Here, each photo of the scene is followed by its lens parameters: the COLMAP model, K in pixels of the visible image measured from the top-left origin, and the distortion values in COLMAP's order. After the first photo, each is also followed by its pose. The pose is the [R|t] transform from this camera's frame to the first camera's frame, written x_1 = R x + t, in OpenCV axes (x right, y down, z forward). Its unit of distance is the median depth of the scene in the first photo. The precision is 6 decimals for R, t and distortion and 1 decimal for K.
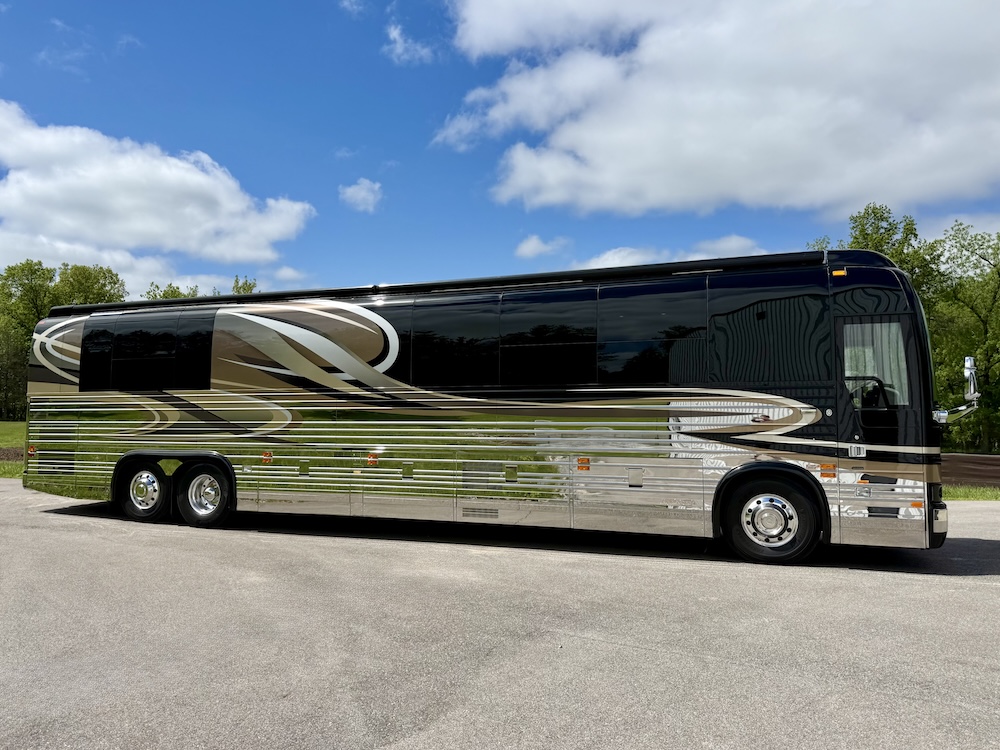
lens RADIAL K [[752.2, 0, 460.0], [0, 752.2, 377.4], [0, 0, 1]] dist [0.086910, -0.136066]
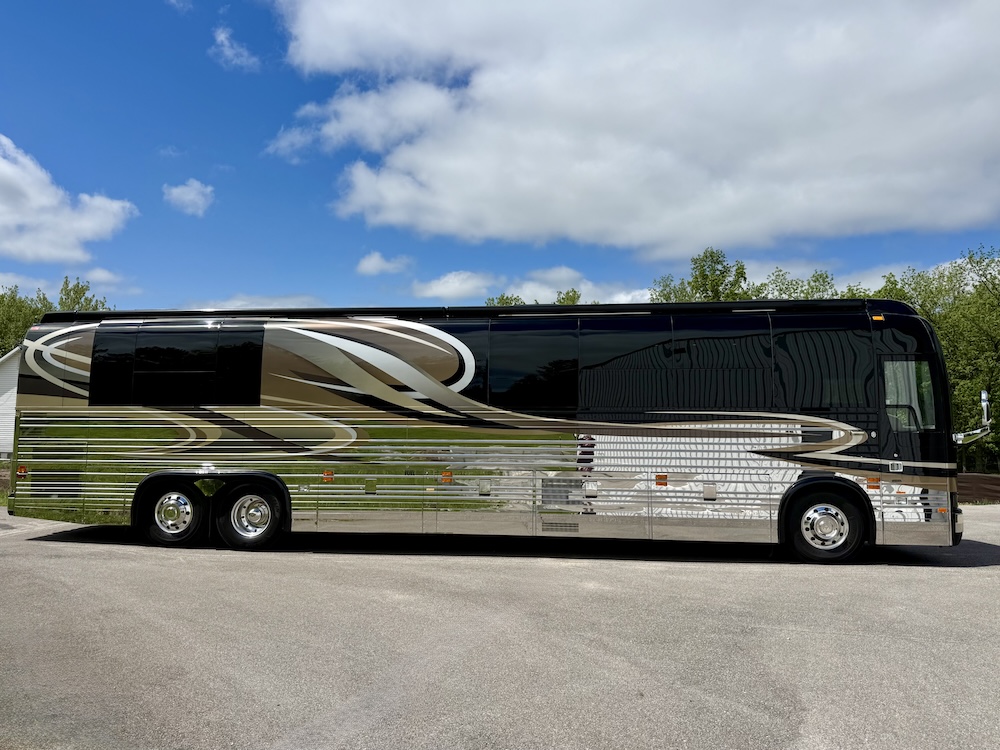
lens RADIAL K [[749.7, 0, 470.0], [0, 749.7, 372.1], [0, 0, 1]] dist [0.050084, -0.056030]
pose [[0.967209, 0.025708, 0.252679, -0.308710], [-0.018346, 0.999337, -0.031449, -0.001794], [-0.253320, 0.025782, 0.967039, 0.007290]]
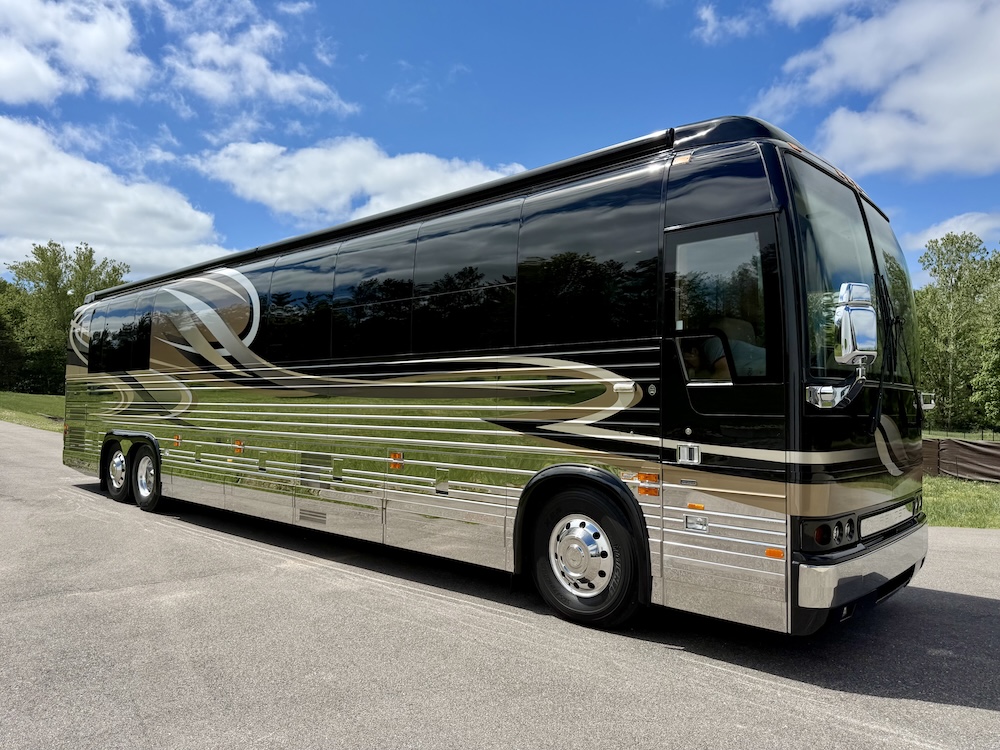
lens RADIAL K [[749.7, 0, 470.0], [0, 749.7, 372.1], [0, 0, 1]] dist [0.050084, -0.056030]
pose [[0.916360, -0.004223, -0.400333, 0.425870], [0.002653, 0.999986, -0.004476, 0.024350], [0.400347, 0.003040, 0.916359, 0.274543]]
